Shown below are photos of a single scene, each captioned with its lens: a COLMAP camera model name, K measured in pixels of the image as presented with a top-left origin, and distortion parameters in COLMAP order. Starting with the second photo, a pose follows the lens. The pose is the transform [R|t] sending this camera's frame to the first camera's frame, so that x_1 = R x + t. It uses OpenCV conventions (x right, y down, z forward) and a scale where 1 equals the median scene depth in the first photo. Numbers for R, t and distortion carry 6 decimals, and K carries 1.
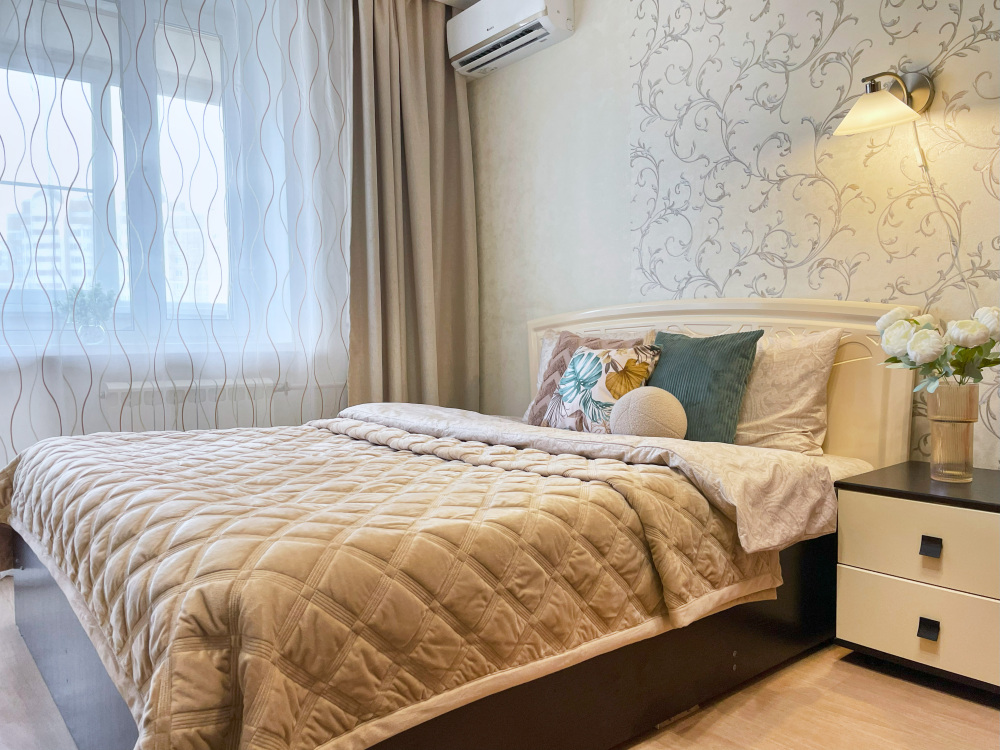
lens RADIAL K [[771.4, 0, 500.4], [0, 771.4, 376.9], [0, 0, 1]] dist [0.139515, -0.159125]
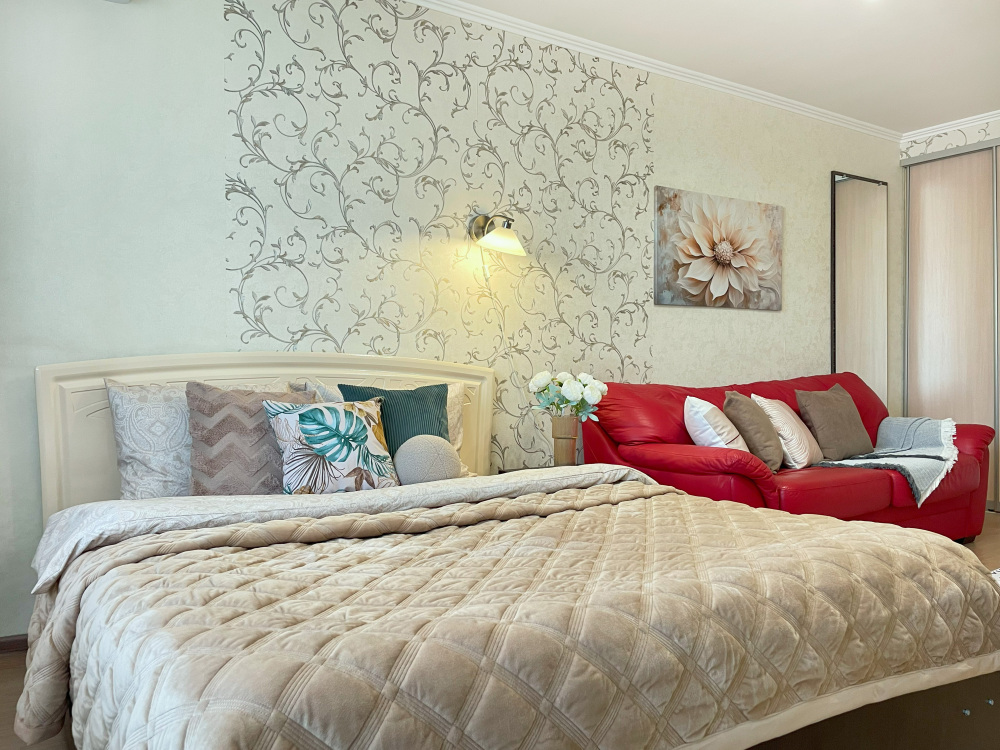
lens RADIAL K [[771.5, 0, 500.0], [0, 771.5, 375.0], [0, 0, 1]] dist [0.144020, -0.197212]
pose [[0.093743, 0.010294, 0.995543, -0.820867], [0.050753, 0.998597, -0.015105, -0.046427], [-0.994302, 0.051943, 0.093089, 0.729915]]
